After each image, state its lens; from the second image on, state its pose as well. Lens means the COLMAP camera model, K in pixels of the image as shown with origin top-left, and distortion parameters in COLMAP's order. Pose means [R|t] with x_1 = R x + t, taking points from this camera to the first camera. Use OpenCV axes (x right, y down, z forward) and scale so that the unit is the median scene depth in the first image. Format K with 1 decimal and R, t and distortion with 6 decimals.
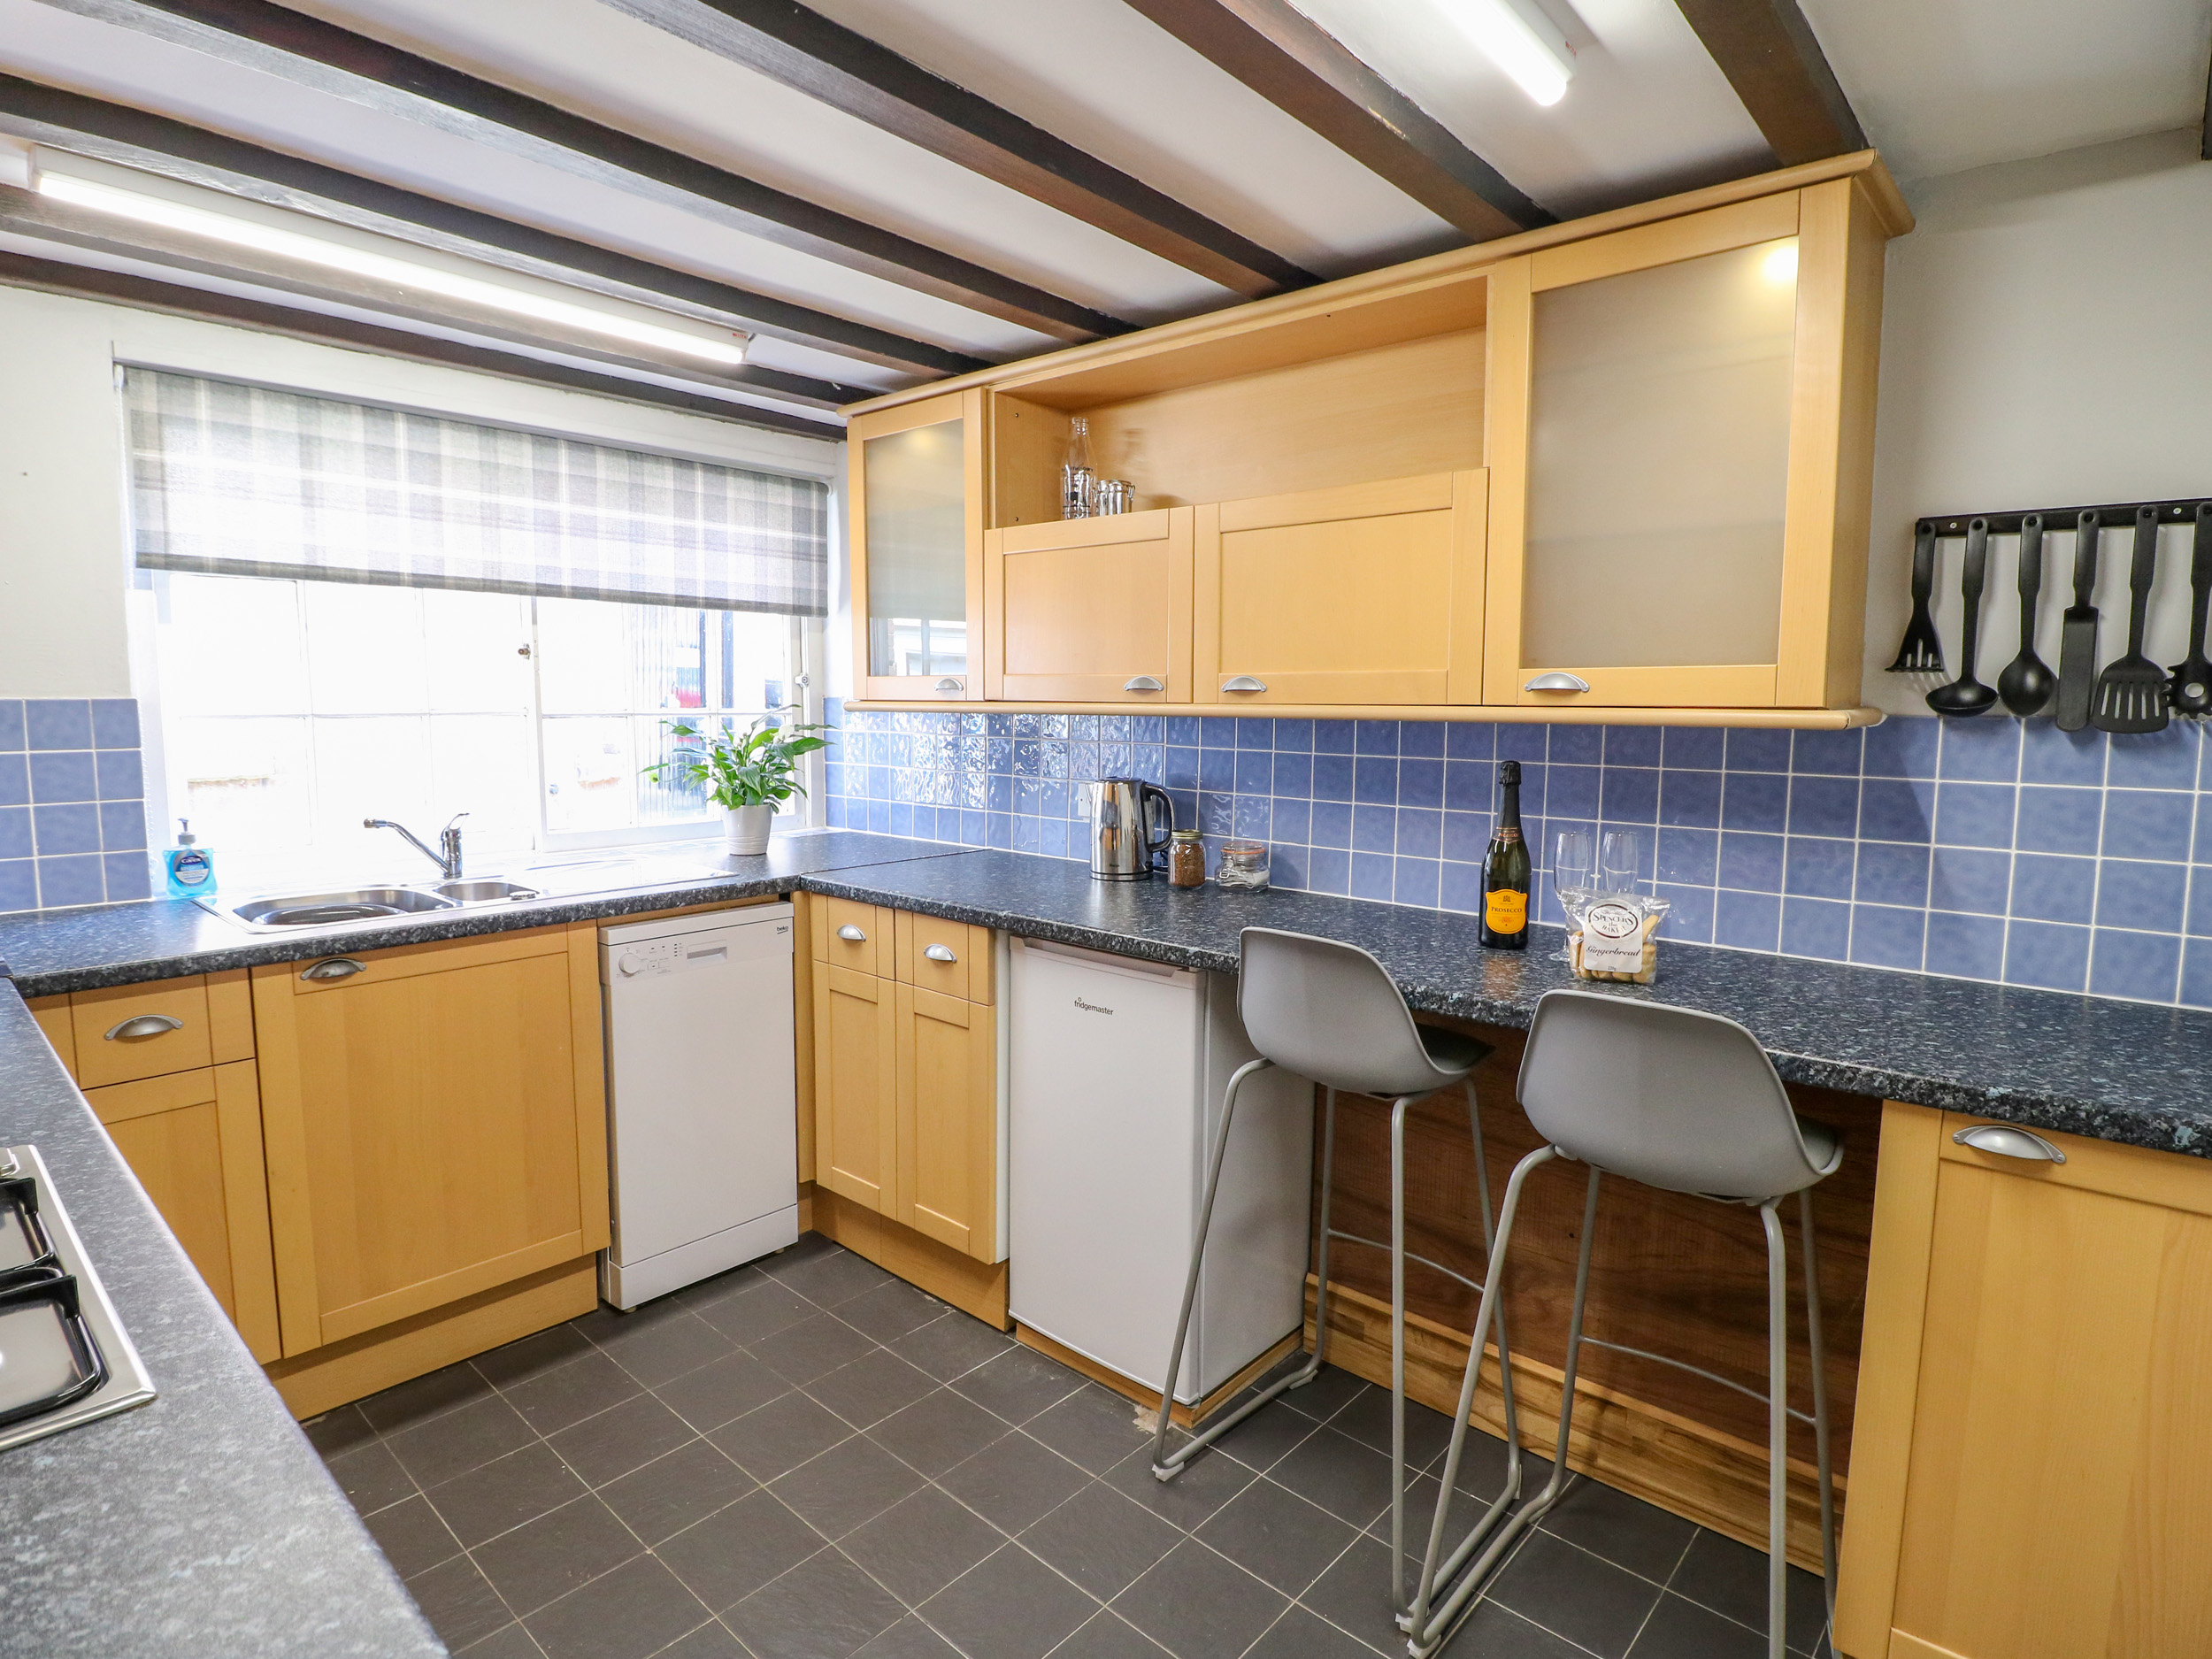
lens RADIAL K [[1173.6, 0, 1122.1], [0, 1173.6, 818.8], [0, 0, 1]] dist [-0.002715, -0.014292]
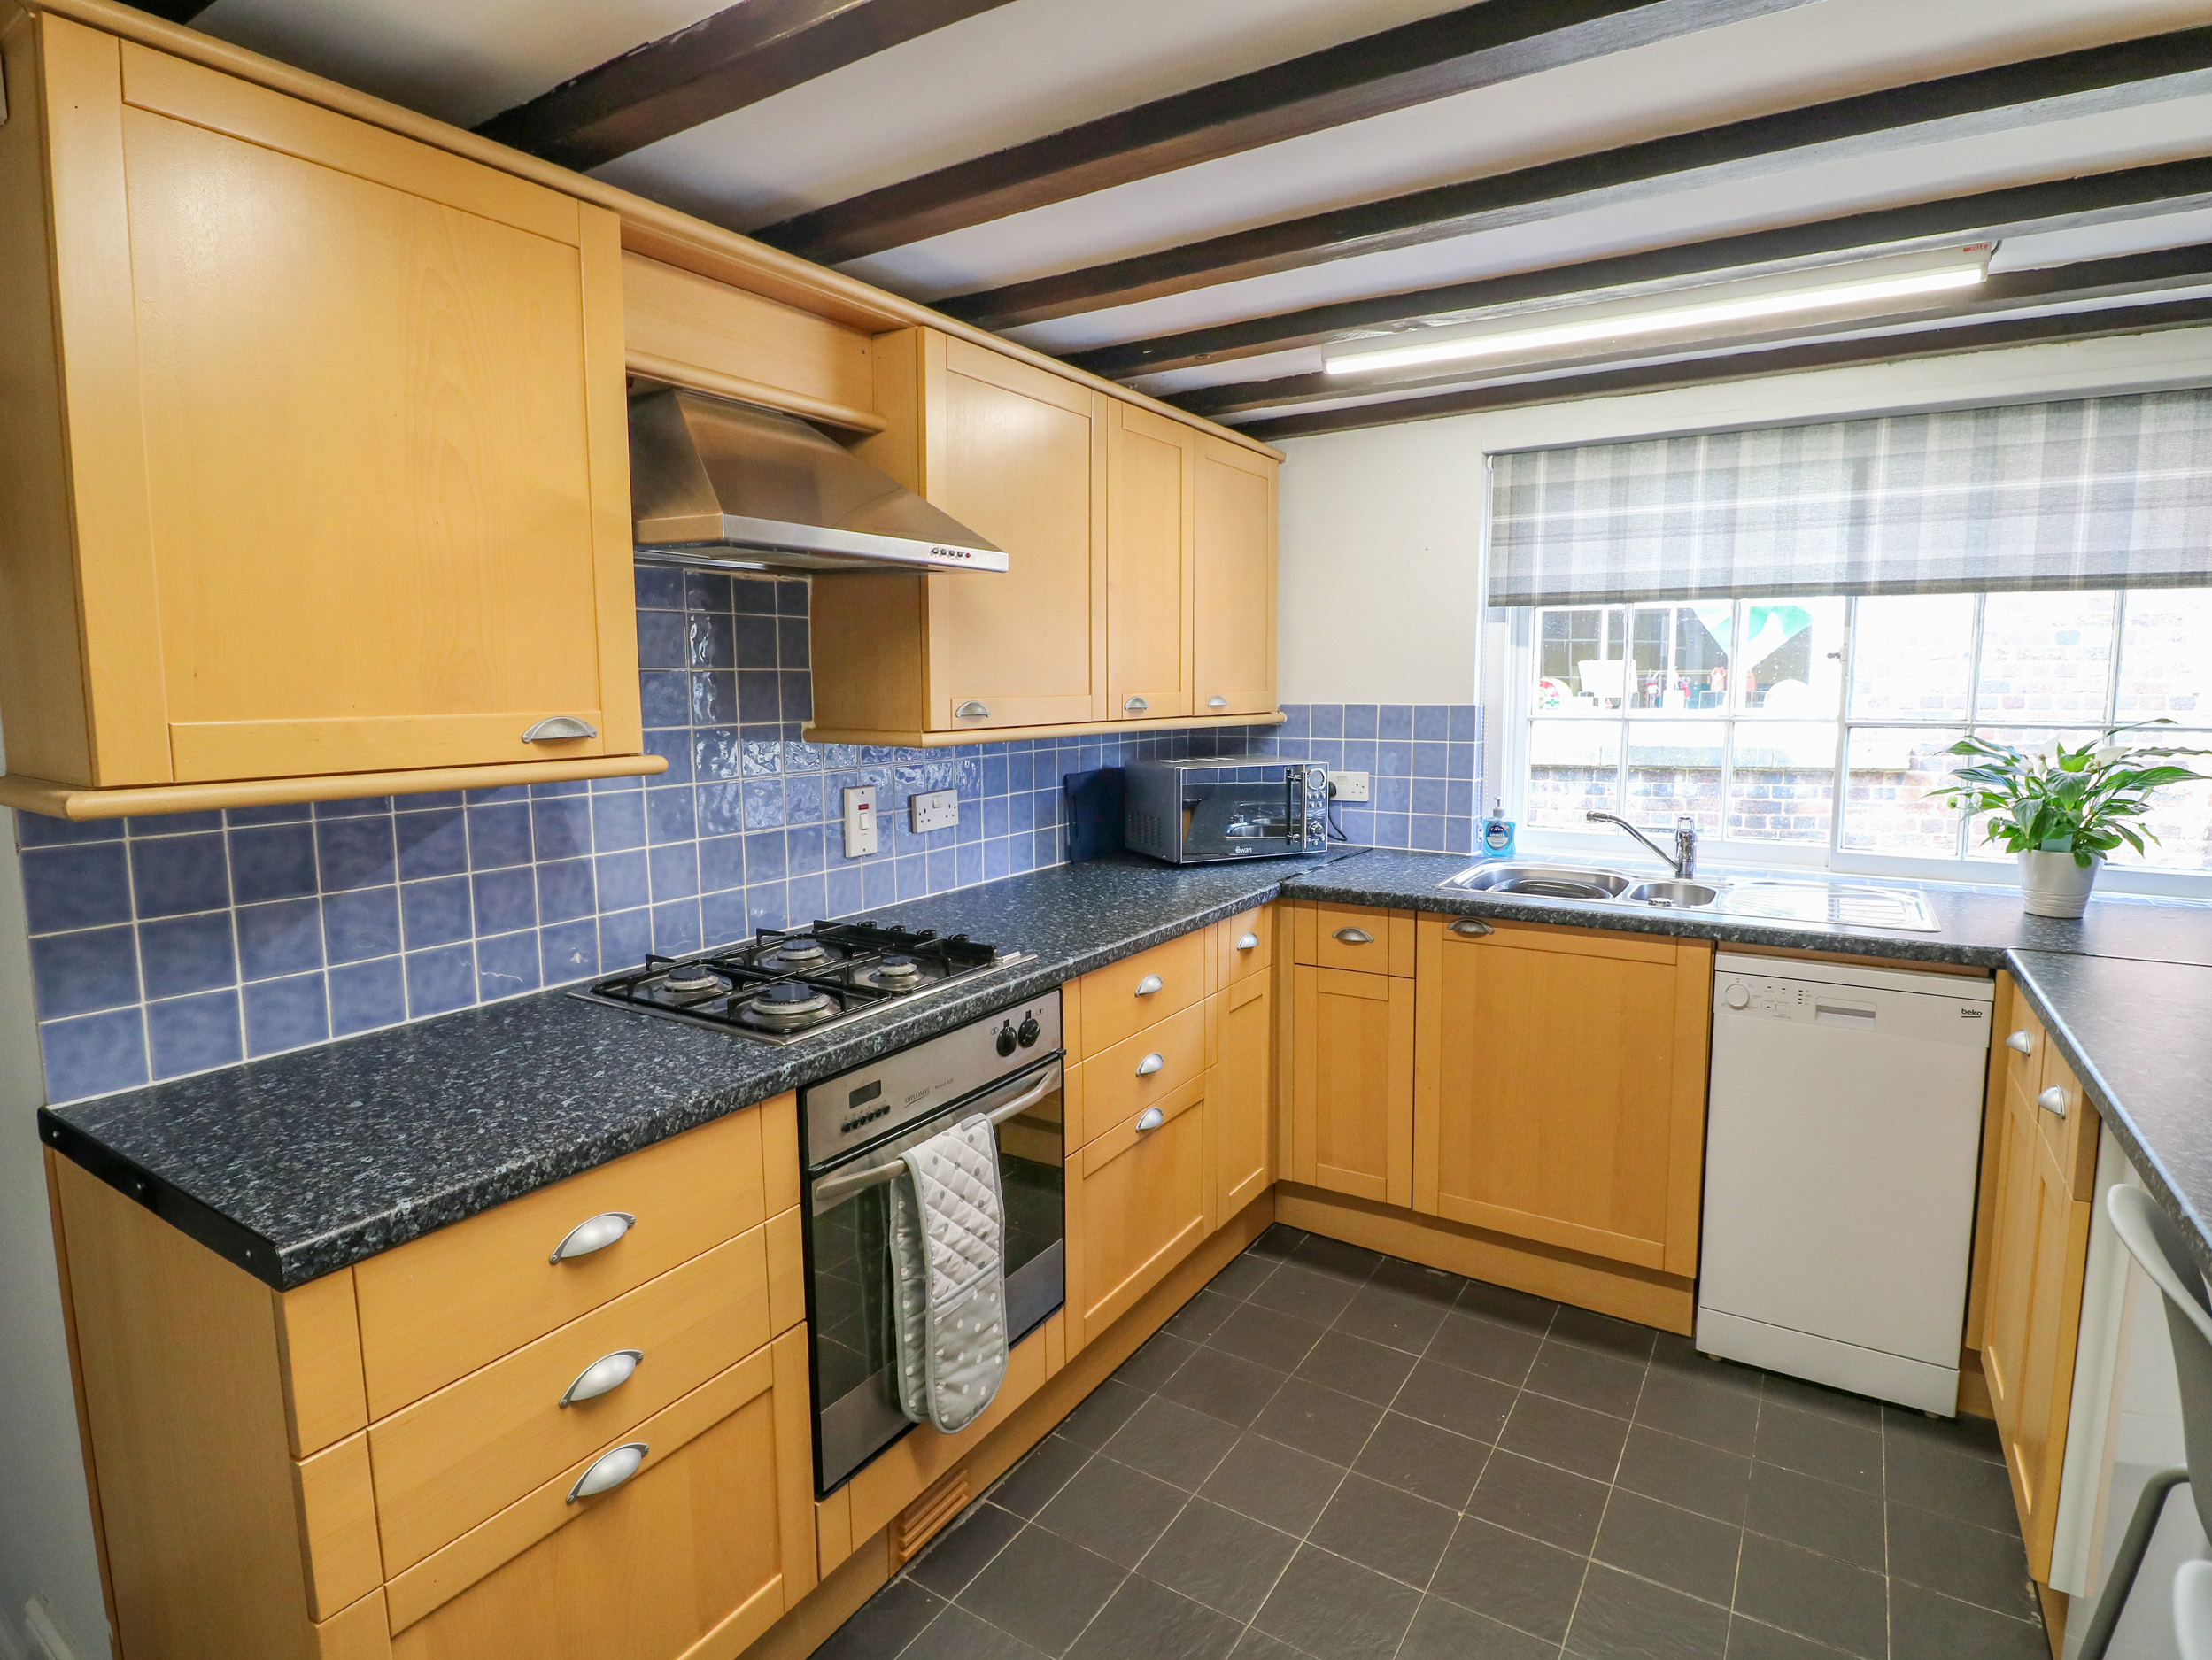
lens RADIAL K [[1173.5, 0, 1122.1], [0, 1173.5, 819.3], [0, 0, 1]] dist [-0.002715, -0.014292]
pose [[0.148893, 0.107467, -0.982996, 0.391377], [-0.095590, 0.990986, 0.093861, -0.053796], [0.984222, 0.079989, 0.157824, 0.350227]]
